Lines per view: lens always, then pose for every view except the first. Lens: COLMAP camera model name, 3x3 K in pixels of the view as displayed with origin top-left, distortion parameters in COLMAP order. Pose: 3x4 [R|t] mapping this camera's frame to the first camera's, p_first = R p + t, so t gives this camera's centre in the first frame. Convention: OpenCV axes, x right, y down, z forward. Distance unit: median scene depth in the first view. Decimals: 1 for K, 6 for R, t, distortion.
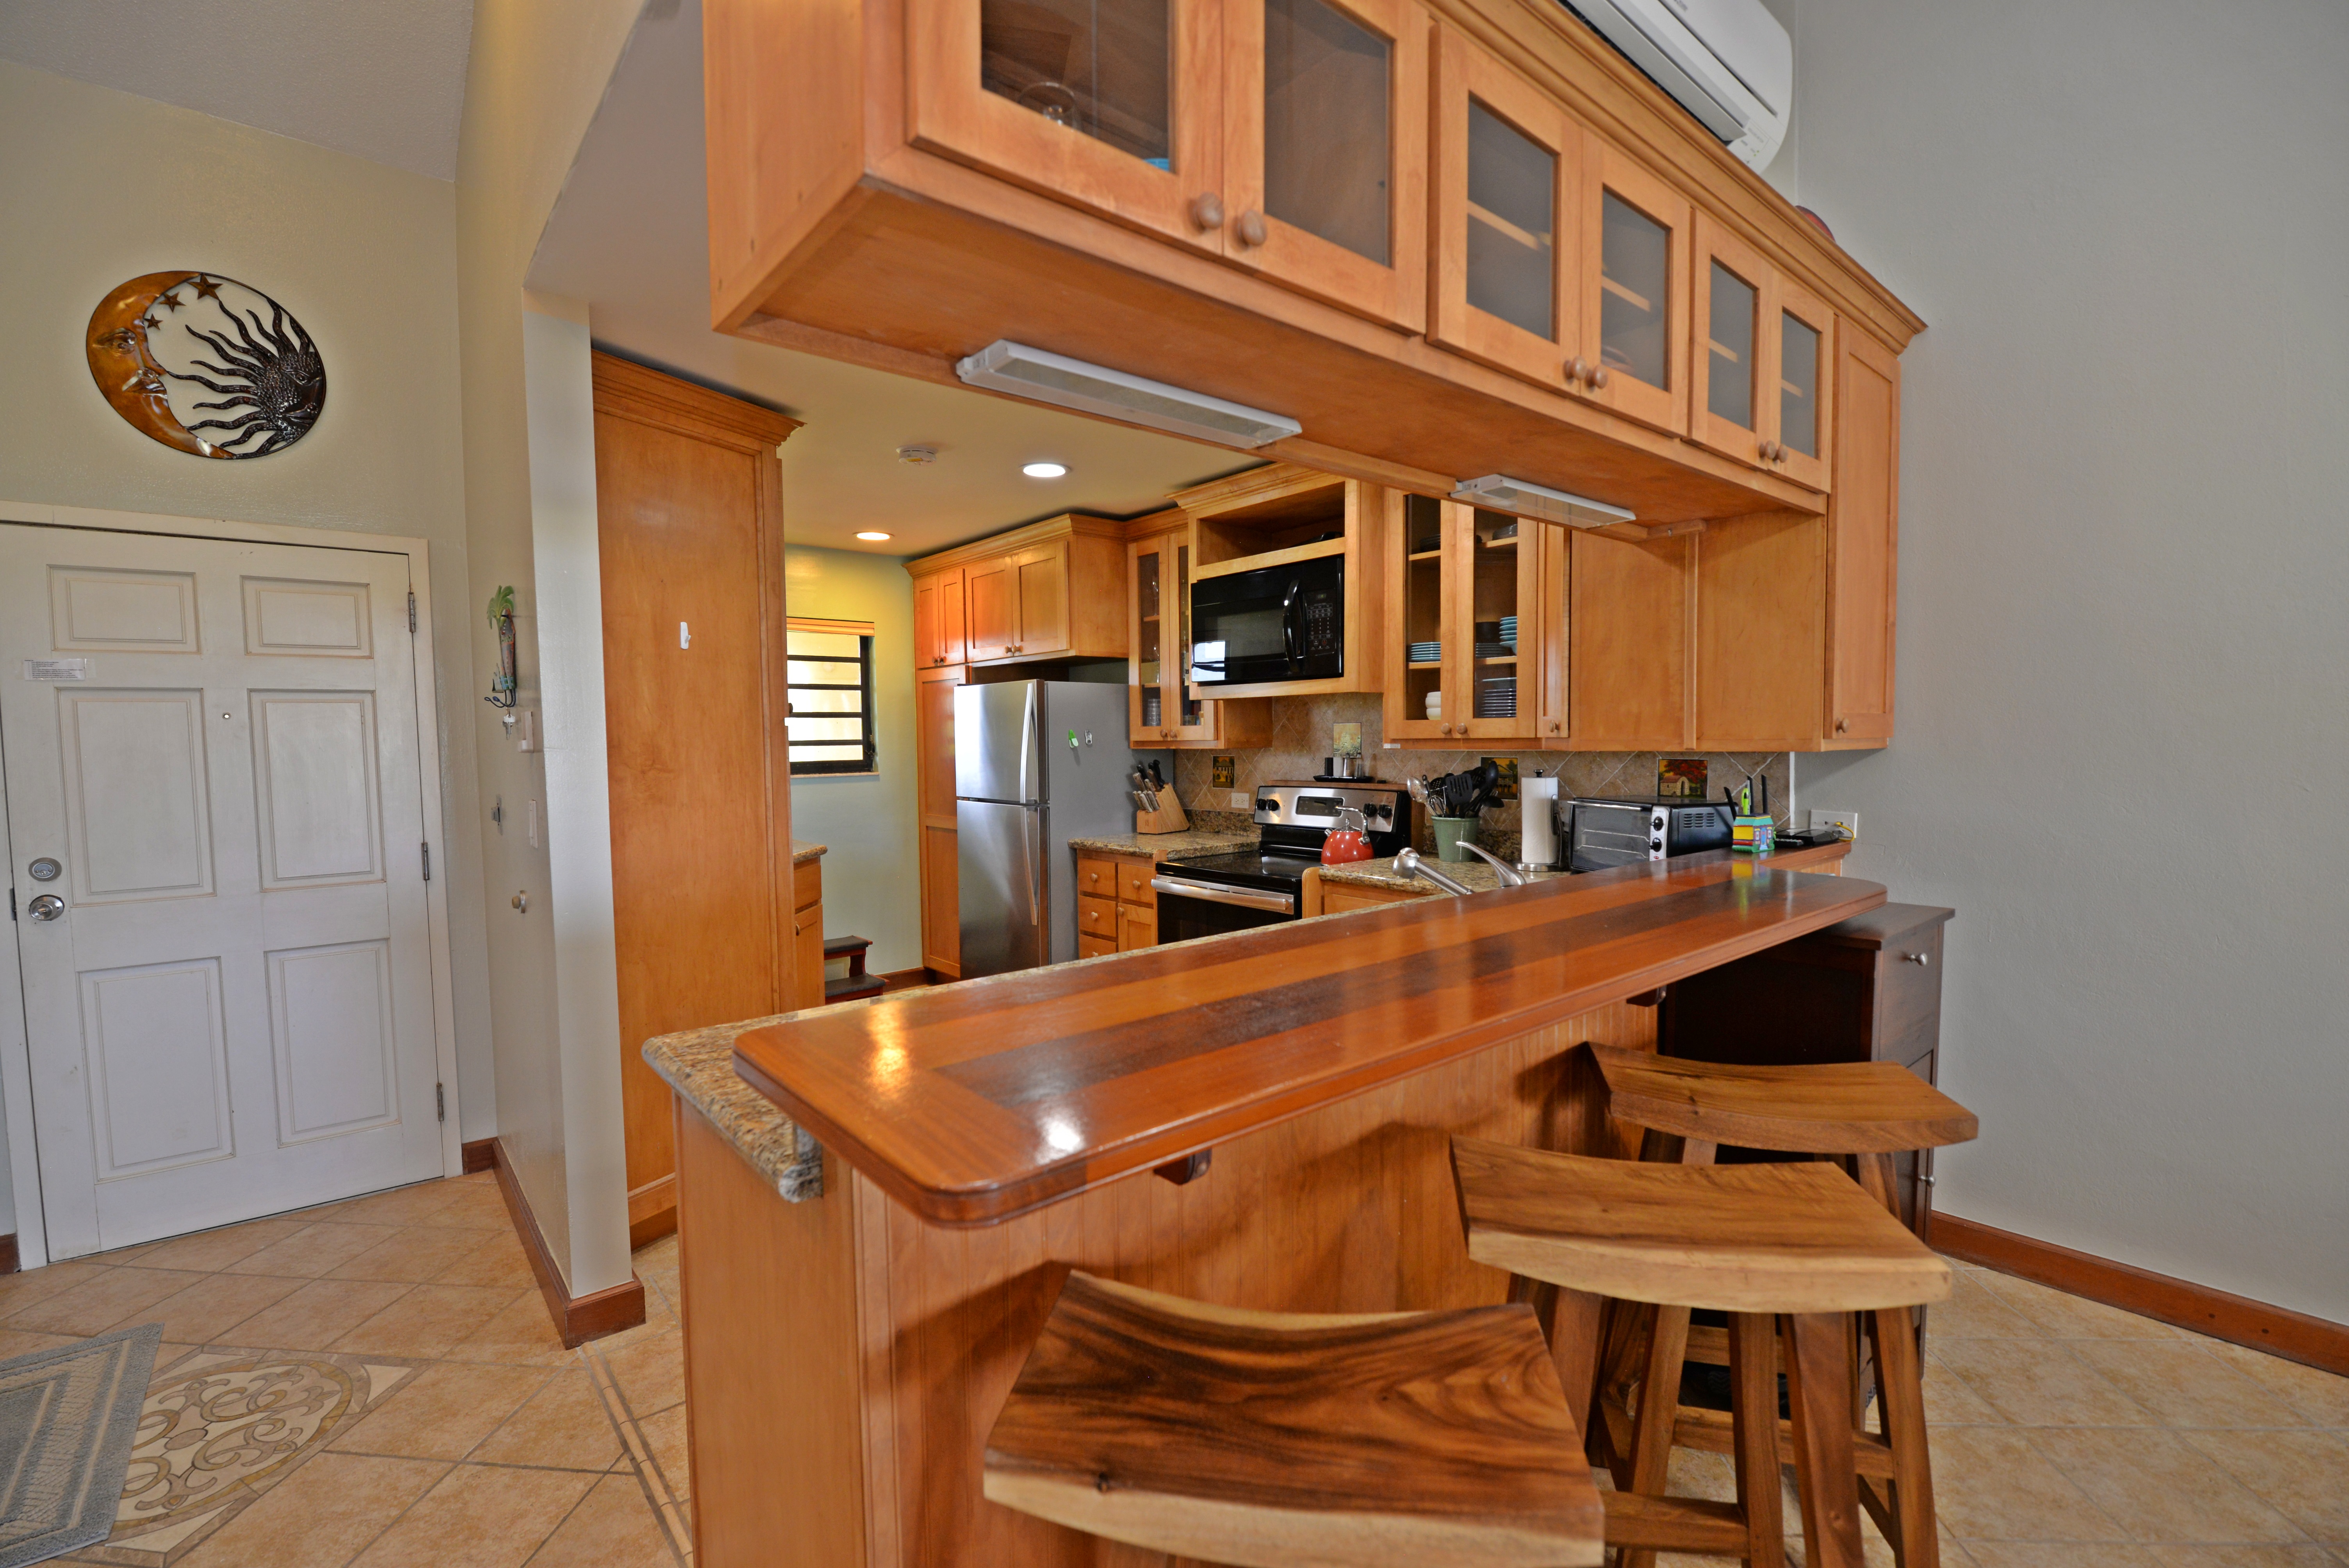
lens RADIAL K [[1029.2, 0, 1169.7], [0, 1029.2, 791.7], [0, 0, 1]] dist [0.000114, -0.010012]
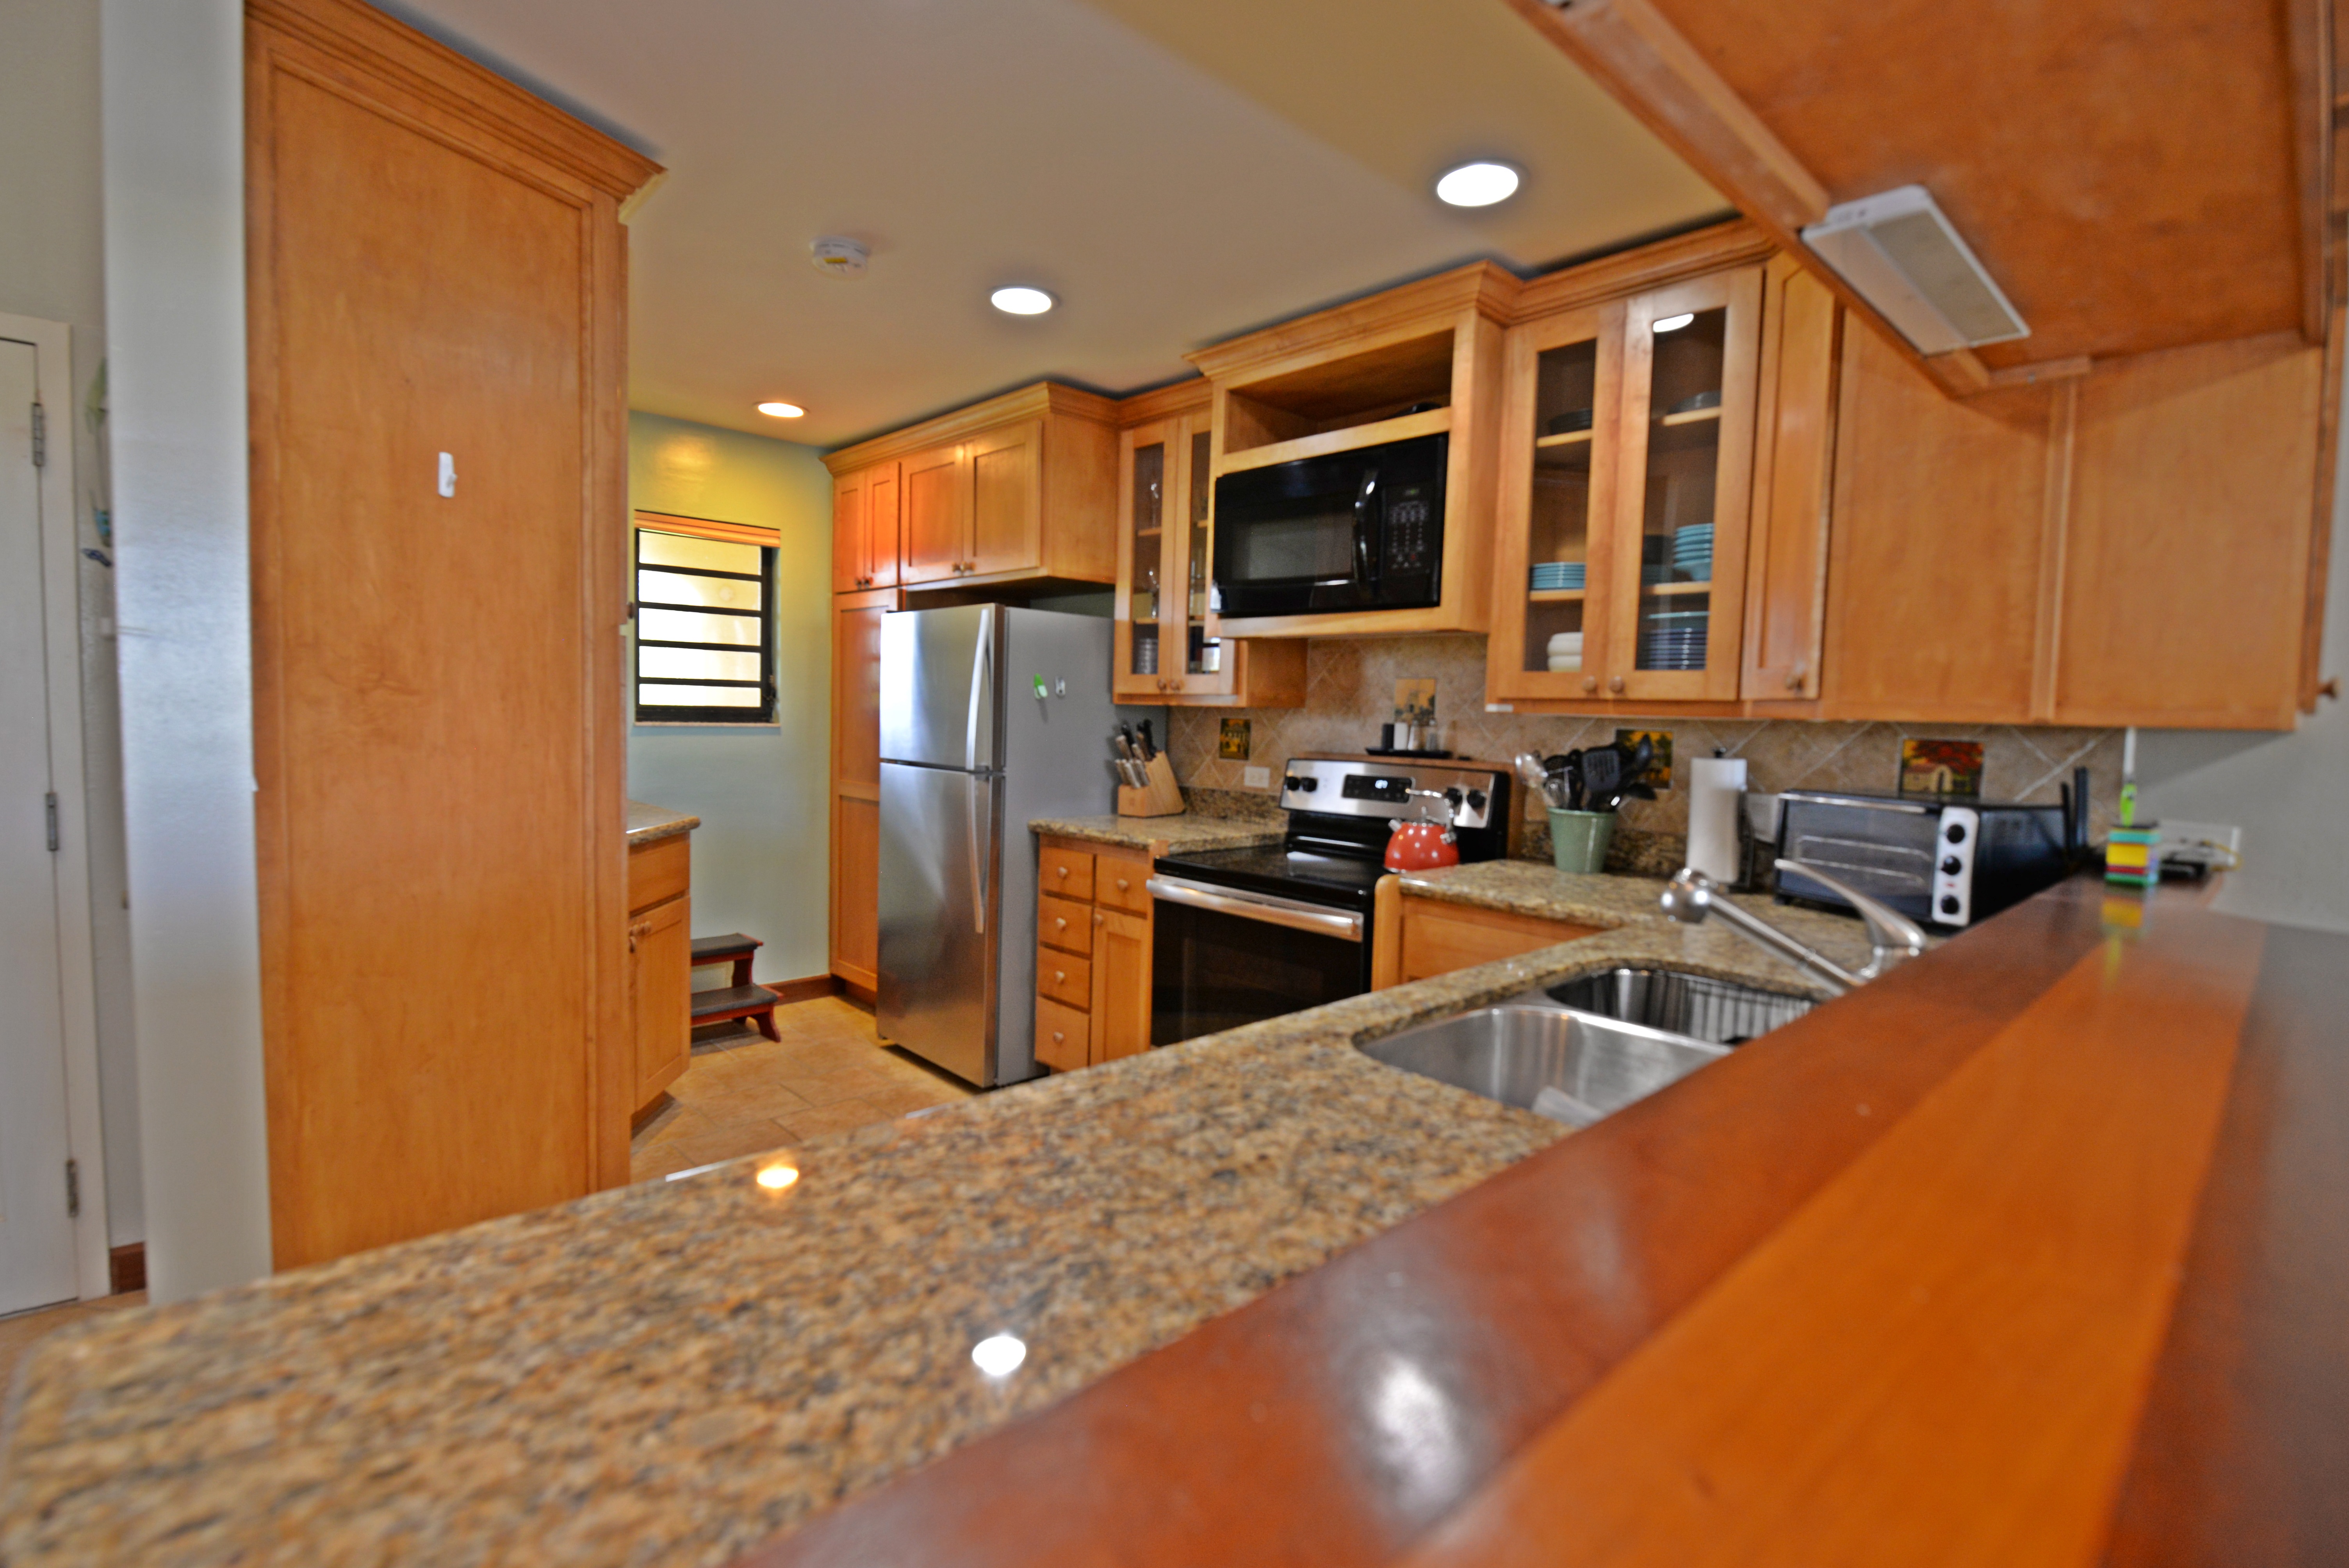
lens RADIAL K [[1080.4, 0, 1157.7], [0, 1080.4, 783.1], [0, 0, 1]] dist [-0.000763, -0.011628]
pose [[0.998163, 0.037192, 0.047835, -0.048317], [-0.037838, 0.999204, 0.012671, 0.006471], [-0.047326, -0.014457, 0.998775, 0.233317]]
